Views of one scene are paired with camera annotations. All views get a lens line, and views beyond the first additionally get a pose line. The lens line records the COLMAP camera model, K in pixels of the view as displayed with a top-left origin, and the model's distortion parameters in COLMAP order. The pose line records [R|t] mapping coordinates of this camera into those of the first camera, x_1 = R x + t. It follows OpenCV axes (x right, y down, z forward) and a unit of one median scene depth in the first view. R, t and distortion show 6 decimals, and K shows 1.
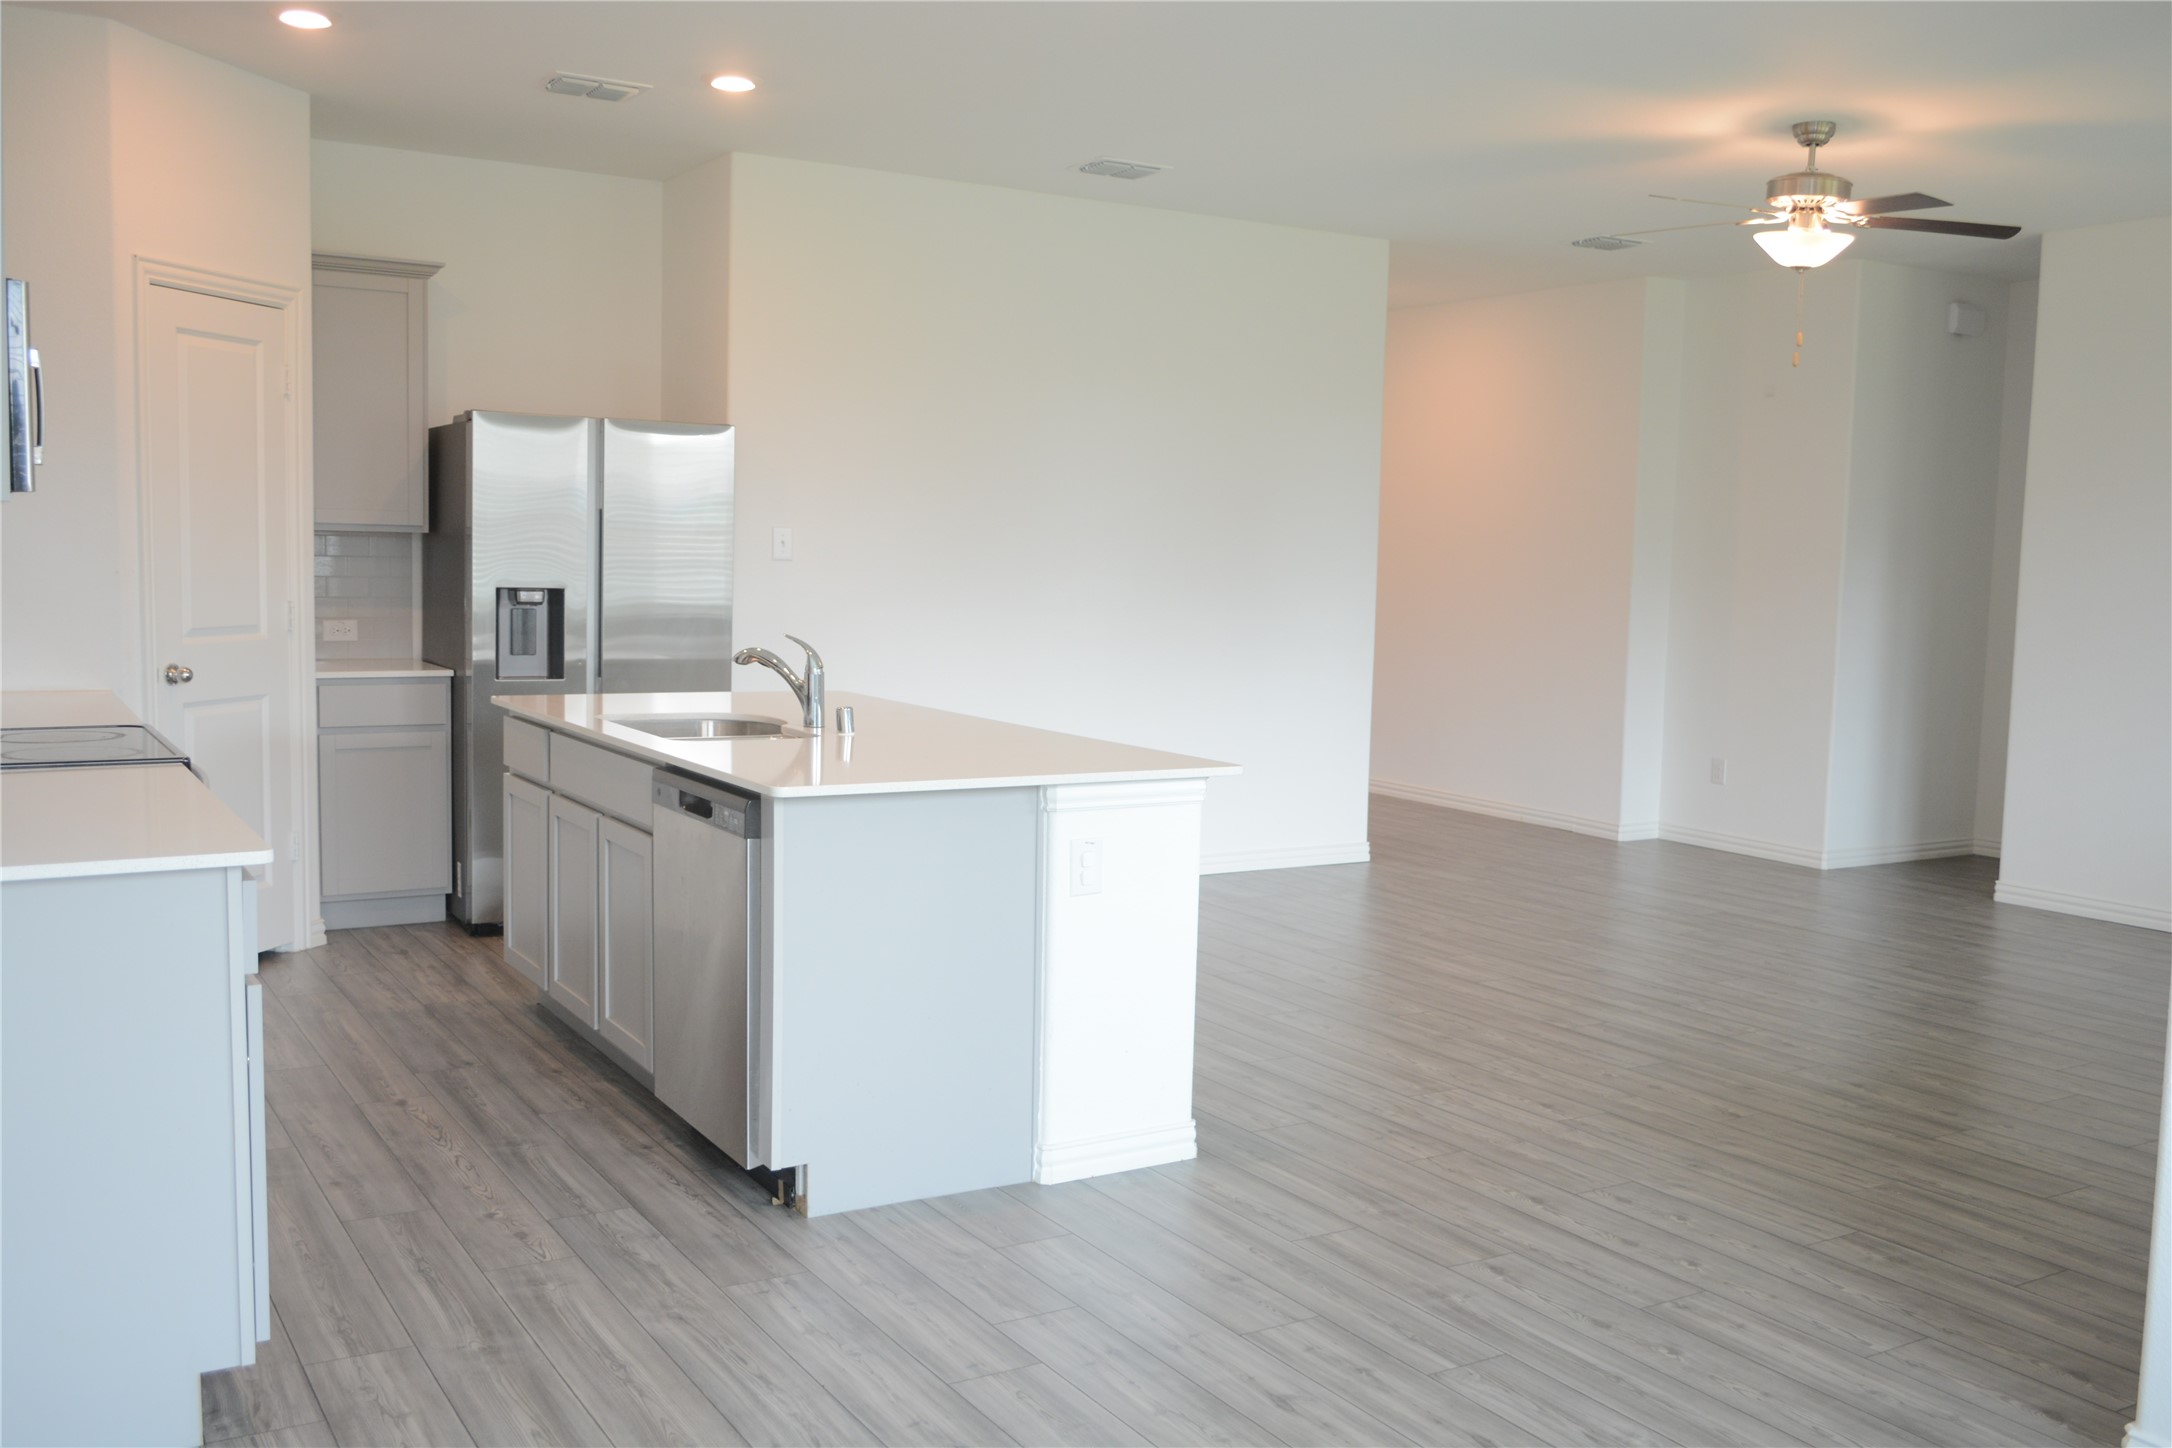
lens RADIAL K [[1952.7, 0, 1086.0], [0, 1952.7, 724.0], [0, 0, 1]] dist [0.004502, 0.001500]
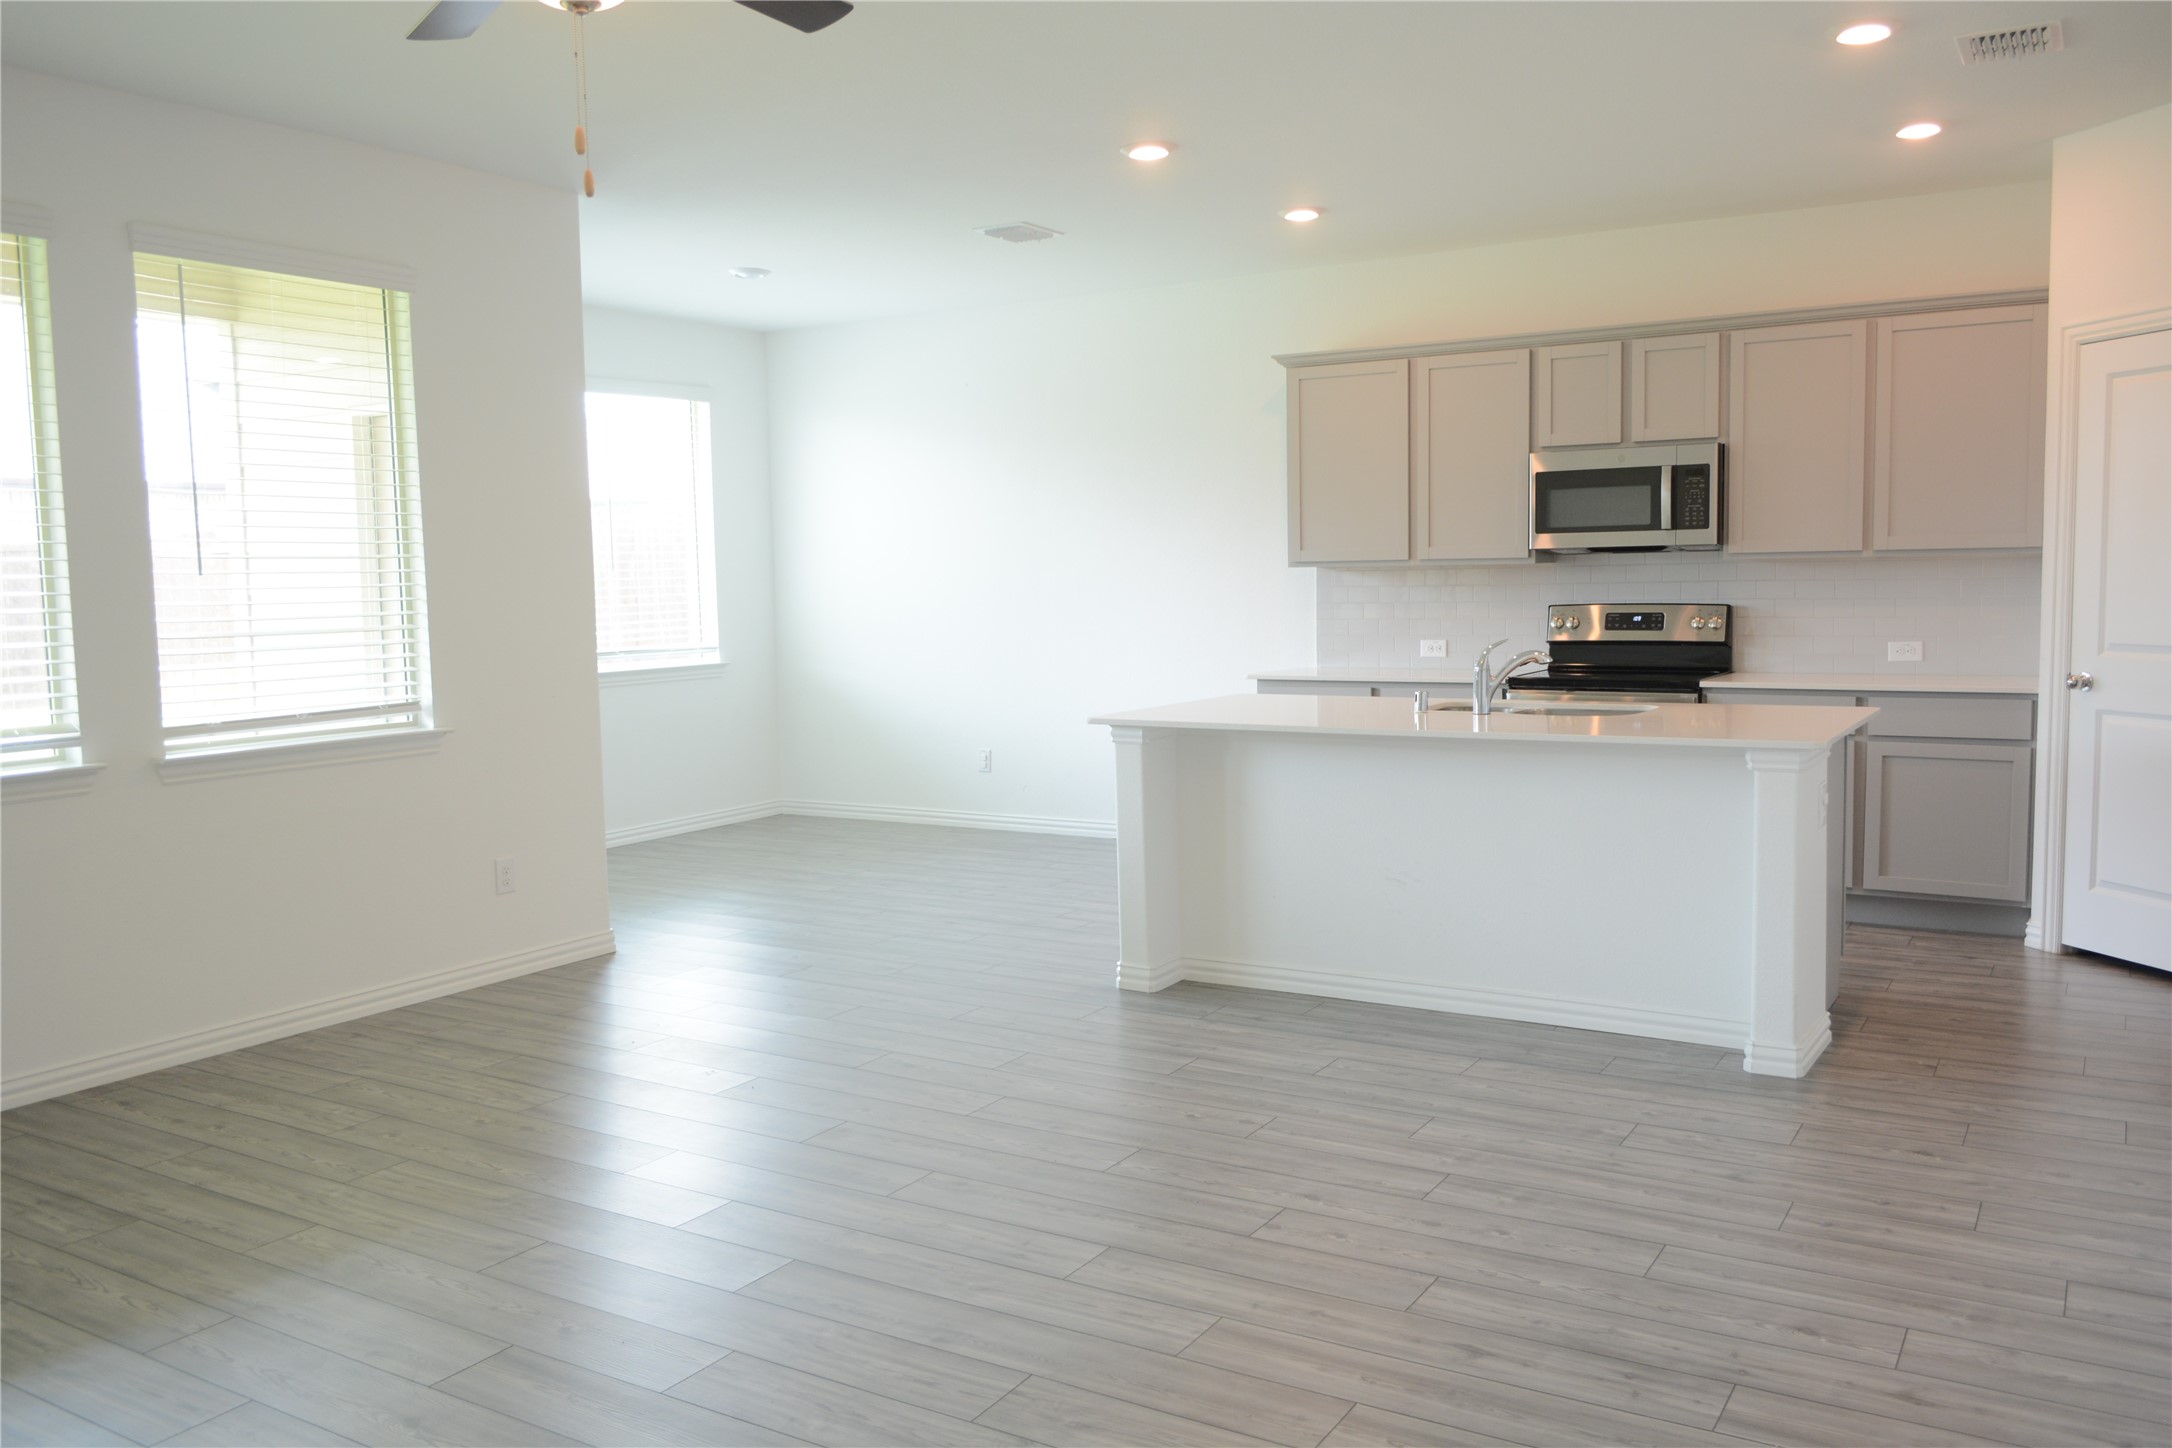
lens RADIAL K [[1694.7, 0, 1111.4], [0, 1694.7, 732.1], [0, 0, 1]] dist [-0.010204, 0.006515]
pose [[-0.885468, 0.040857, -0.462900, 0.722704], [-0.039936, 0.985752, 0.163398, -0.196440], [0.462981, 0.163170, -0.871220, 2.333928]]
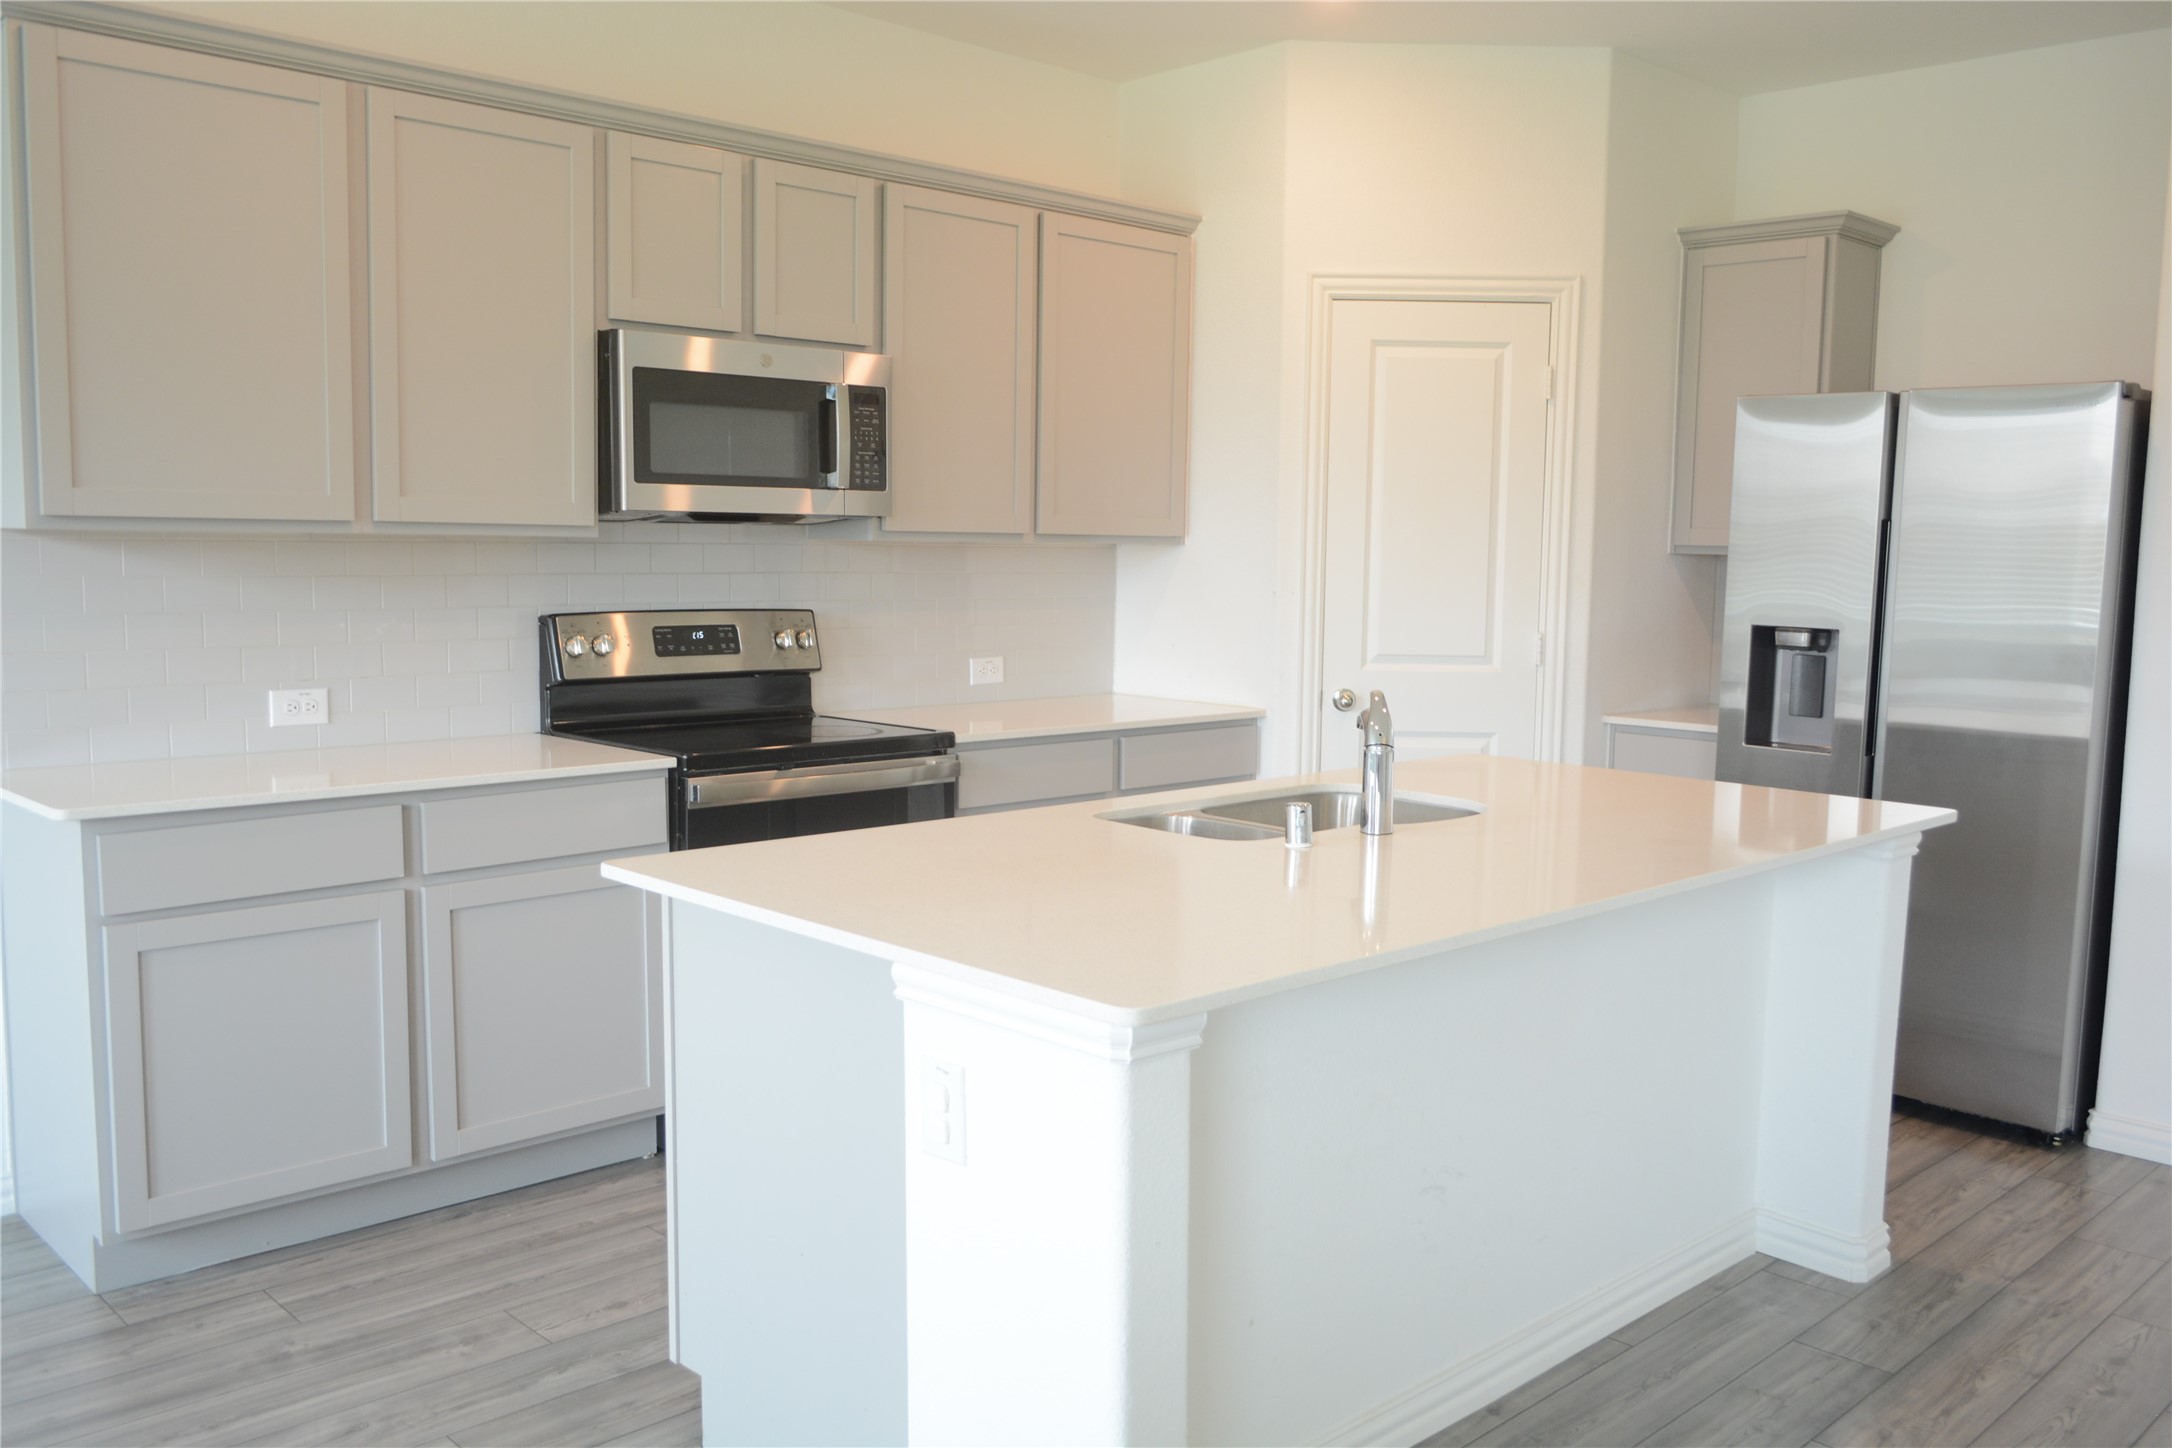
lens RADIAL K [[1803.4, 0, 1086.0], [0, 1803.4, 724.0], [0, 0, 1]] dist [-0.011412, -0.006116]
pose [[0.235756, 0.083312, -0.968235, 0.543286], [-0.098812, 0.993210, 0.061401, -0.080848], [0.966776, 0.081198, 0.242387, 0.959377]]
